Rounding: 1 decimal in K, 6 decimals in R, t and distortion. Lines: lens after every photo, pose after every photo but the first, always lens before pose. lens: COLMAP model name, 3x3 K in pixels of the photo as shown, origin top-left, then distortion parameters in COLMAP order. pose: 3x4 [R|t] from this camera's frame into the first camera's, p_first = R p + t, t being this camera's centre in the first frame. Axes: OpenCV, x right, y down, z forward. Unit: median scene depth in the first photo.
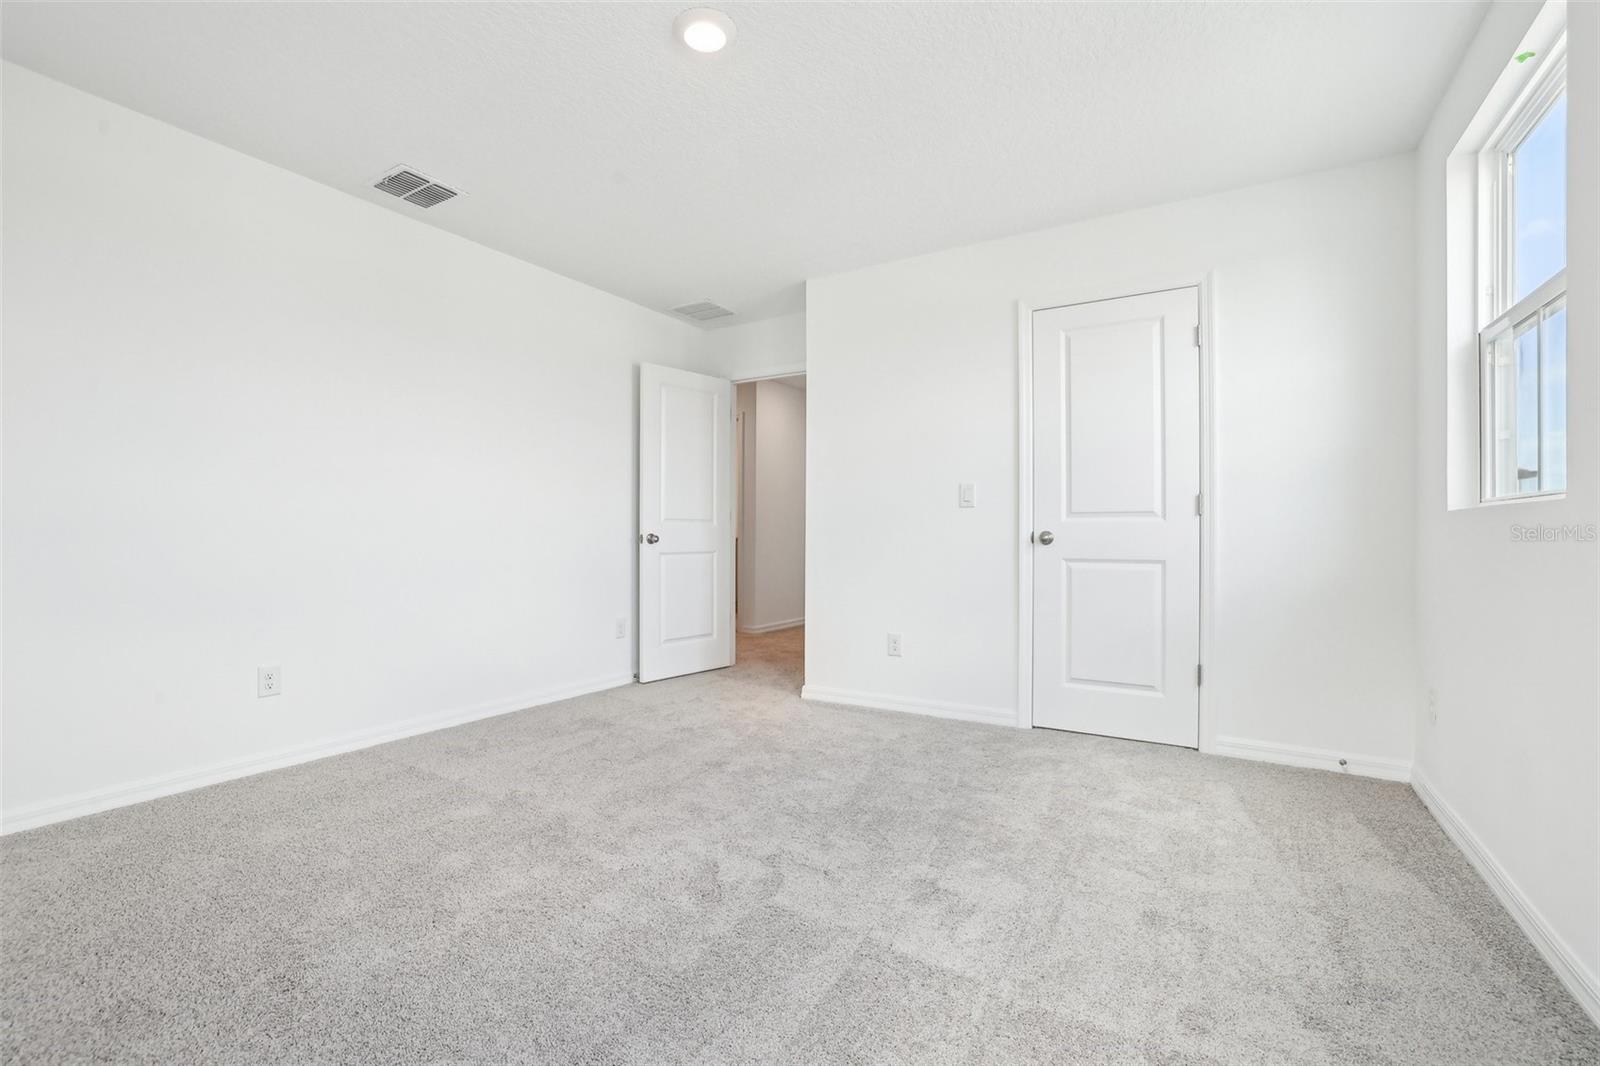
lens RADIAL K [[702.5, 0, 795.7], [0, 702.5, 532.3], [0, 0, 1]] dist [-0.046892, 0.020919]
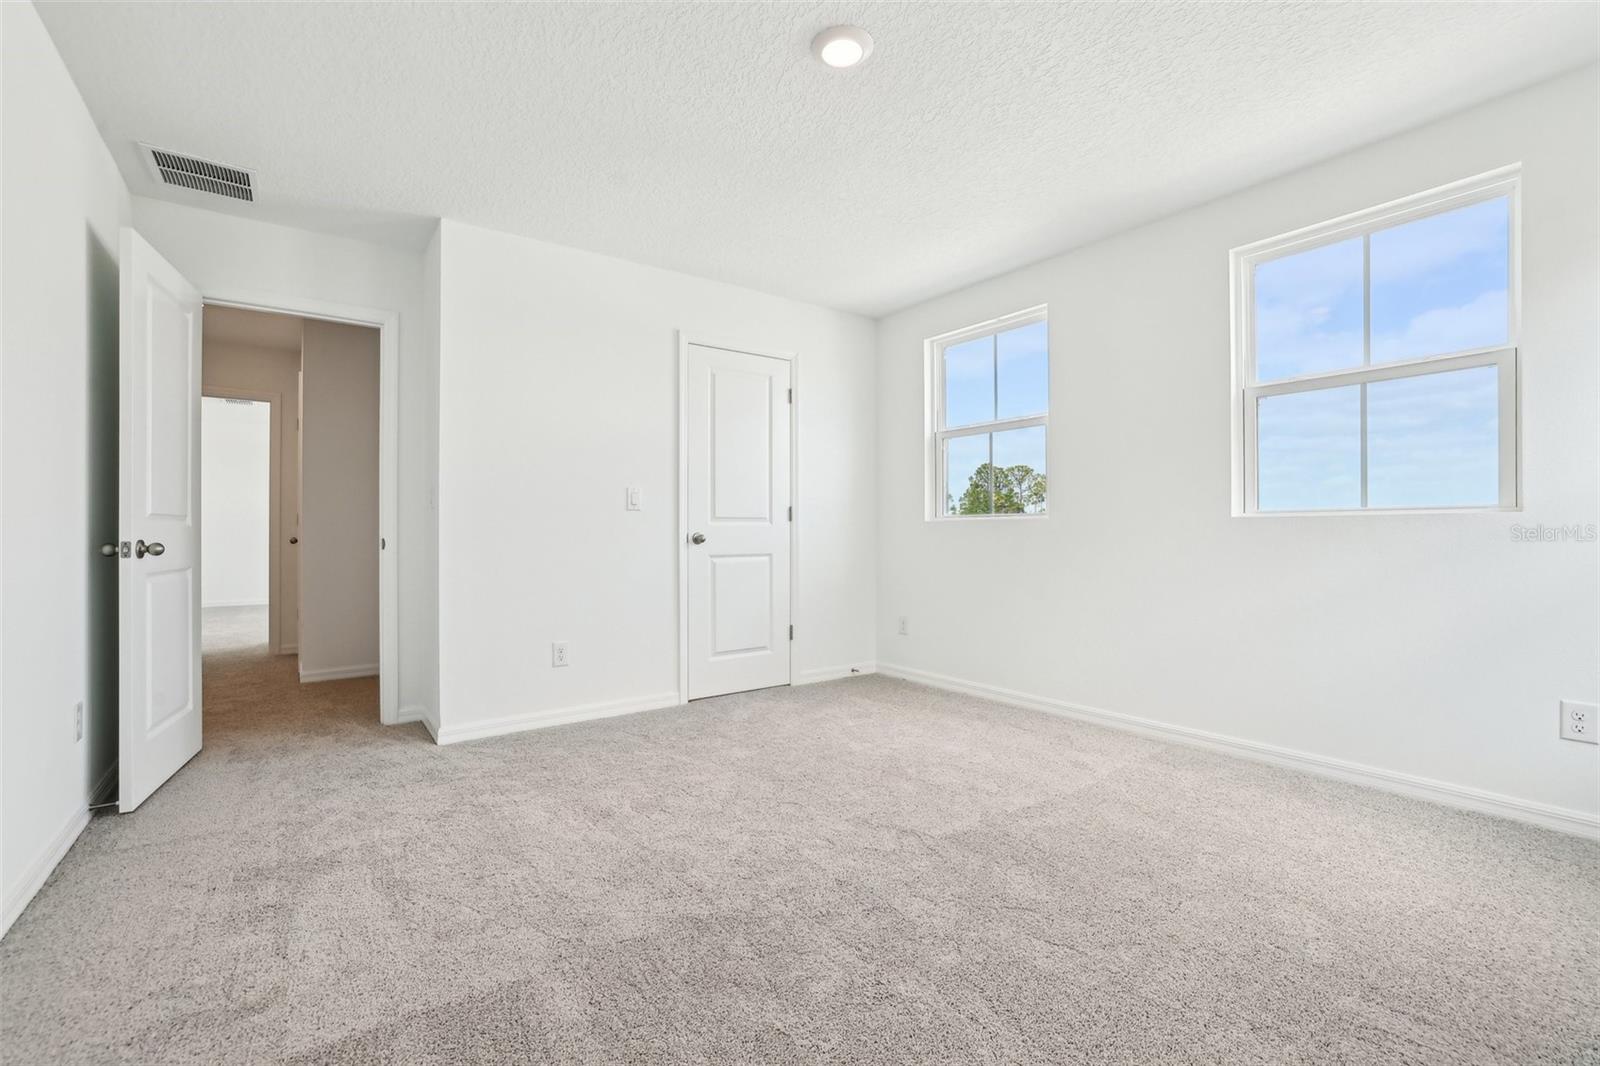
lens RADIAL K [[688.7, 0, 790.3], [0, 688.7, 532.3], [0, 0, 1]] dist [-0.043583, 0.017089]
pose [[0.372120, -0.003392, 0.928178, -0.715121], [0.003952, 0.999990, 0.002070, -0.004115], [-0.928176, 0.002898, 0.372130, 0.454203]]
